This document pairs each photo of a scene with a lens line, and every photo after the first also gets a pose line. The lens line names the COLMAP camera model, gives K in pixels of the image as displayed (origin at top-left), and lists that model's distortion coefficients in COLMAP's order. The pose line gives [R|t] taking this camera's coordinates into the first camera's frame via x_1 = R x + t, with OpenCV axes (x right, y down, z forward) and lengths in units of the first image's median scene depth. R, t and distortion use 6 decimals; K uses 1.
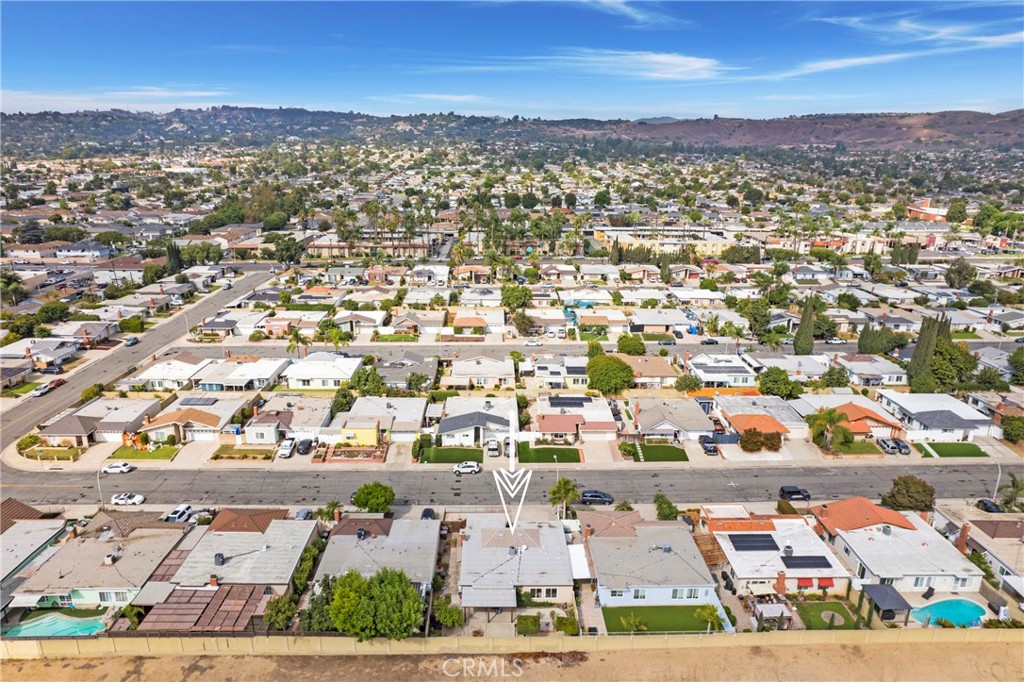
lens RADIAL K [[635.8, 0, 512.0], [0, 635.8, 341.0], [0, 0, 1]] dist [-0.074327, 0.065171]
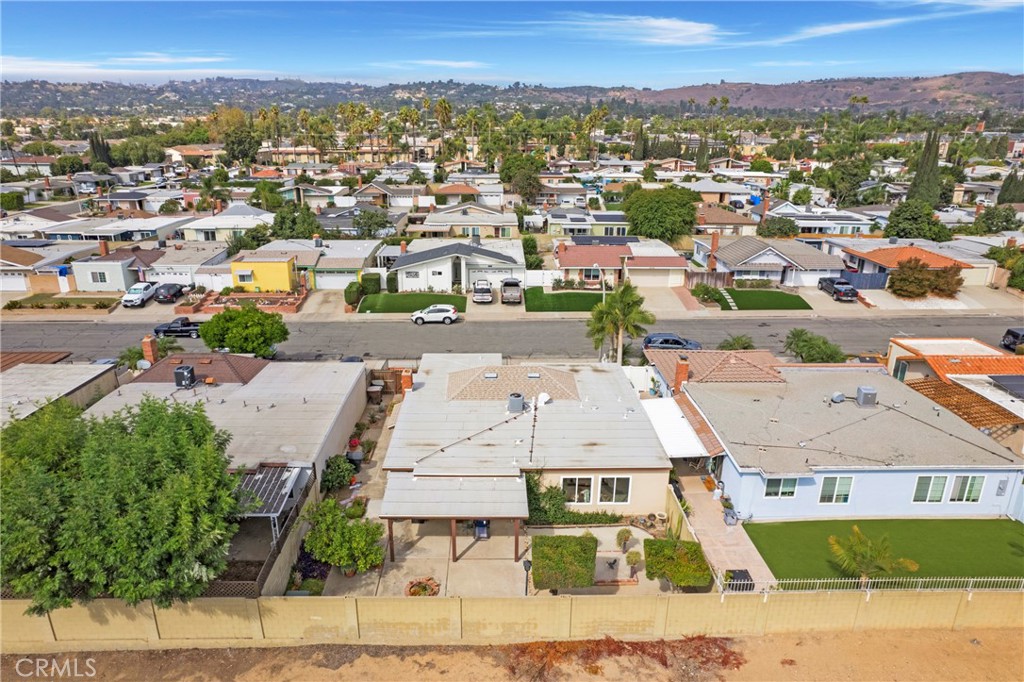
lens RADIAL K [[635.8, 0, 512.0], [0, 635.8, 341.0], [0, 0, 1]] dist [-0.074327, 0.065171]
pose [[0.999970, -0.006610, -0.004067, -0.000263], [0.006751, 0.999342, 0.035650, 0.193863], [0.003828, -0.035676, 0.999356, 0.401014]]
